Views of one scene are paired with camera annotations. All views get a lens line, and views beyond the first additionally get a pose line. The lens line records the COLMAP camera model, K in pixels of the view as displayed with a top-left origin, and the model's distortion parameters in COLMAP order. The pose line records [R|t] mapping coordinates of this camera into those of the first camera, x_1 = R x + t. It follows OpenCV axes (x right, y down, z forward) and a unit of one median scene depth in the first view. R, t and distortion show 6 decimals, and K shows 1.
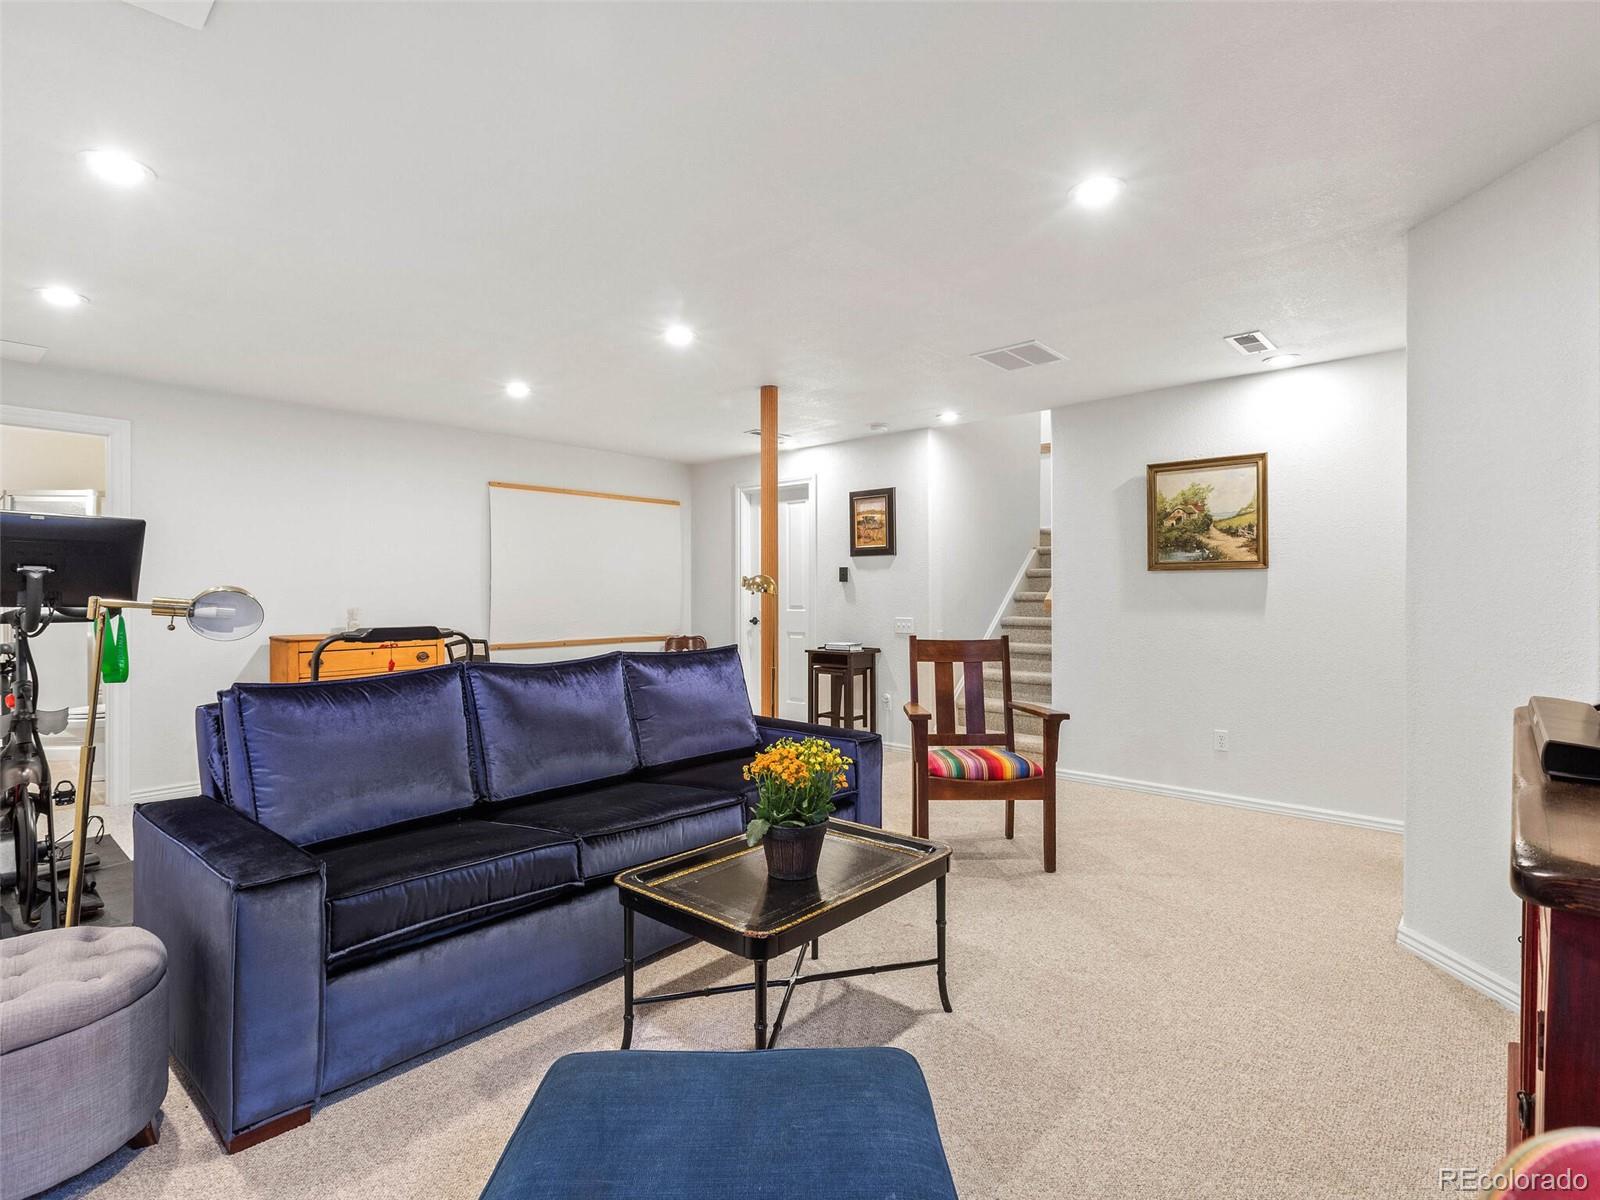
lens RADIAL K [[808.1, 0, 797.7], [0, 808.1, 592.6], [0, 0, 1]] dist [0.000107, 0.001050]
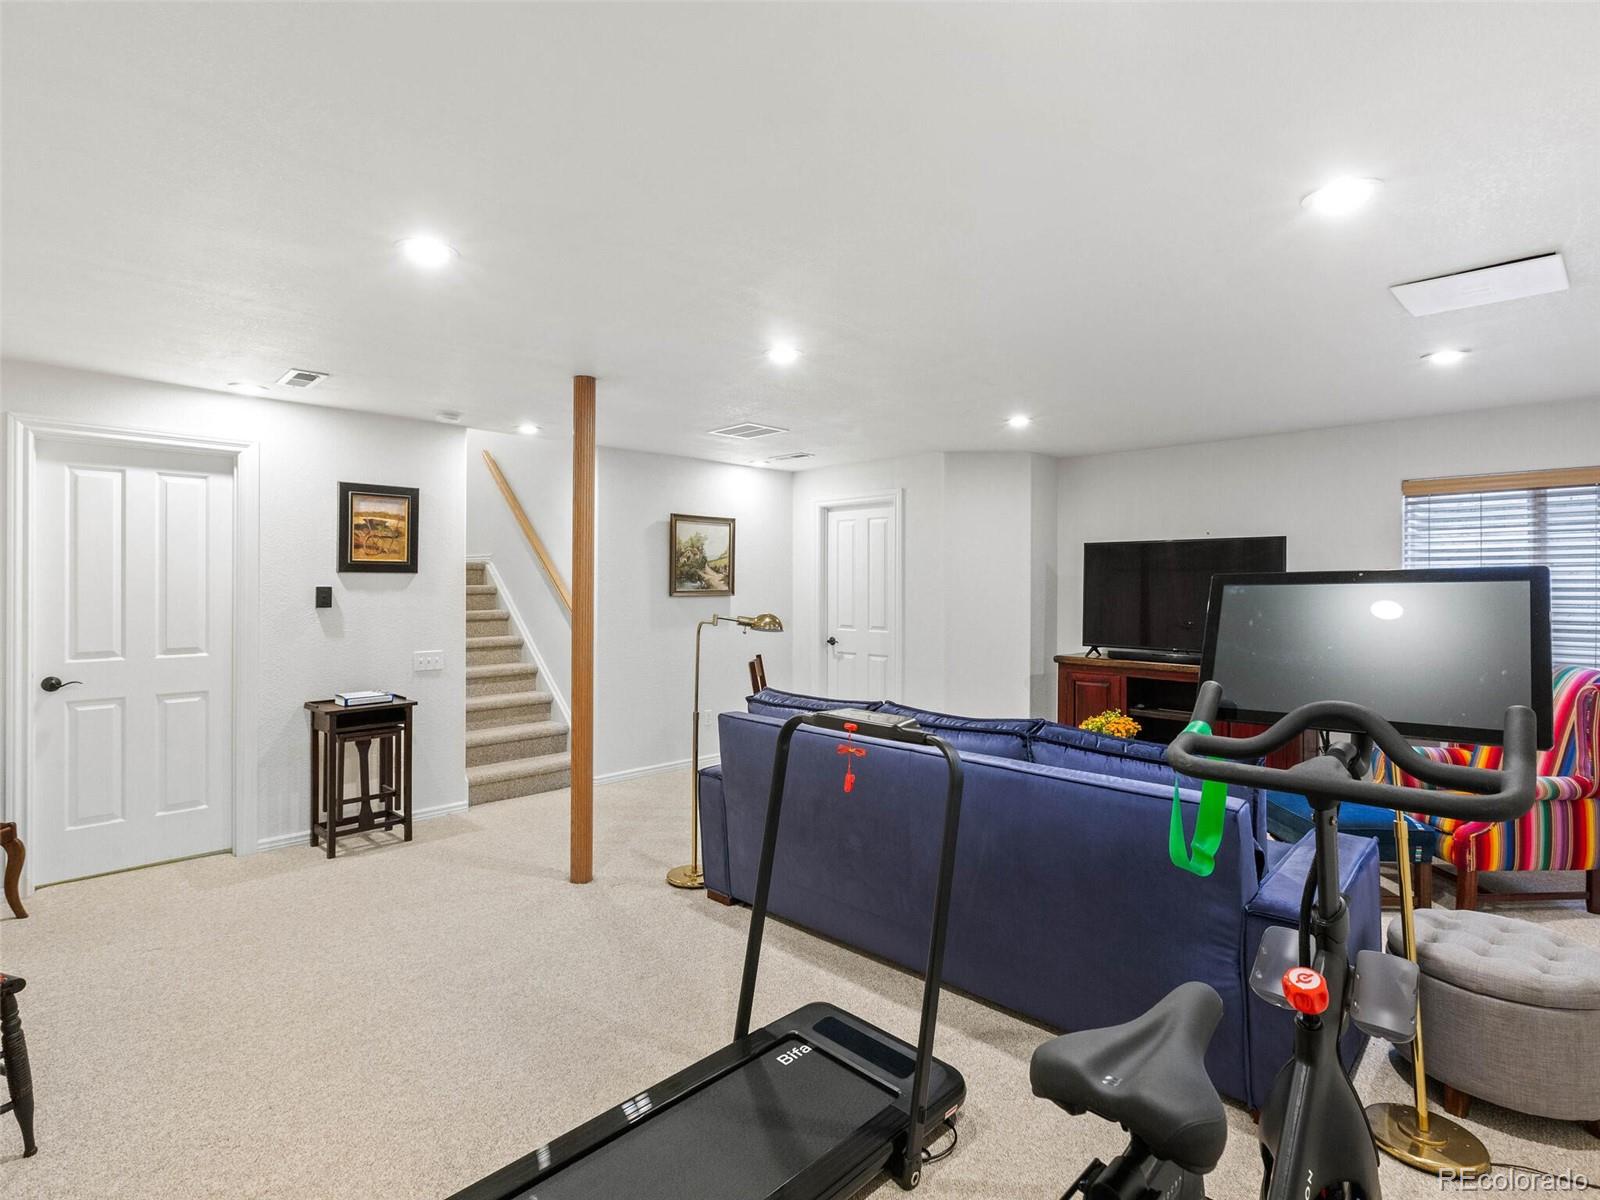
lens RADIAL K [[808.1, 0, 800.4], [0, 808.1, 594.4], [0, 0, 1]] dist [0.000107, 0.001050]
pose [[0.042714, -0.005786, 0.999071, -0.832498], [0.003122, 0.999979, 0.005657, -0.036587], [-0.999082, 0.002878, 0.042731, 0.741909]]
